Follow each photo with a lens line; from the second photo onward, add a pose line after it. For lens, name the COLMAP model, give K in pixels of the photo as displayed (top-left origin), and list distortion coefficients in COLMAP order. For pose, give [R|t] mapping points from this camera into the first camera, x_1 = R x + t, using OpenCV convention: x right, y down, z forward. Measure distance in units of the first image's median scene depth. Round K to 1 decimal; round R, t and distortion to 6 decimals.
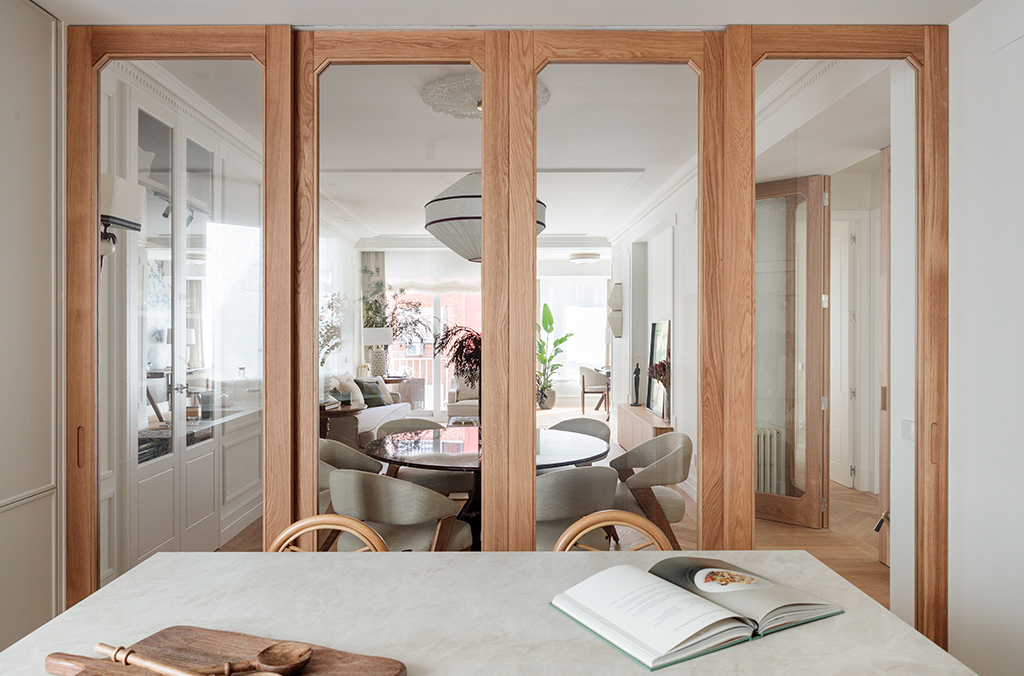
lens RADIAL K [[721.5, 0, 512.0], [0, 721.5, 338.0], [0, 0, 1]] dist [-0.002682, 0.000711]
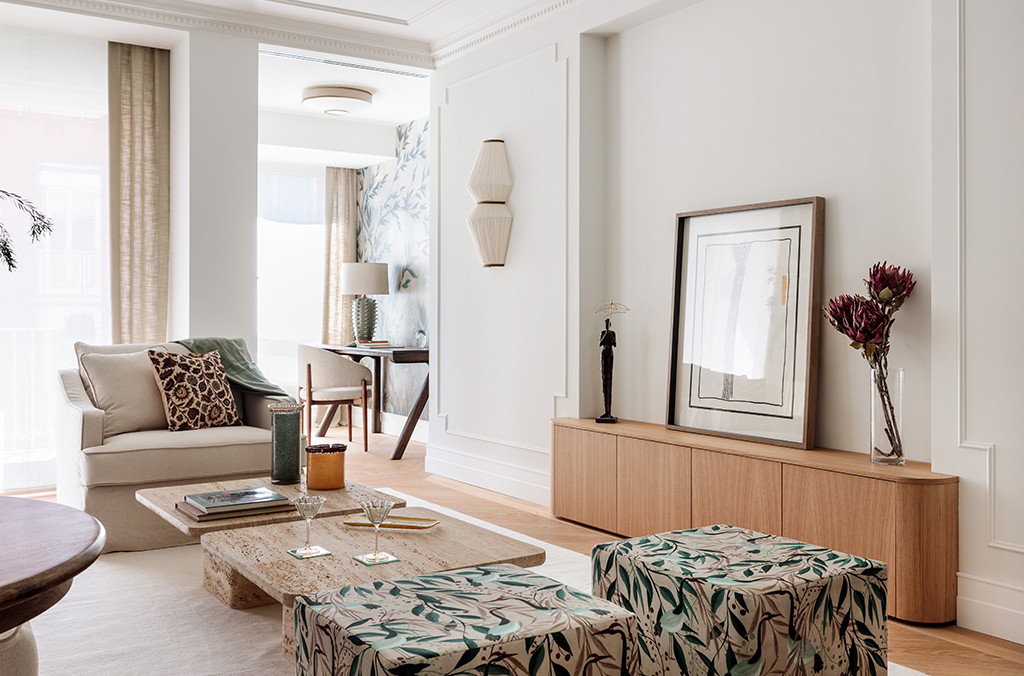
lens RADIAL K [[962.0, 0, 494.4], [0, 962.0, 297.9], [0, 0, 1]] dist [0.004904, 0.014928]
pose [[0.841754, 0.011358, 0.539742, -0.155268], [0.004450, 0.999599, -0.027974, 0.033245], [-0.539843, 0.025949, 0.841365, 0.494031]]
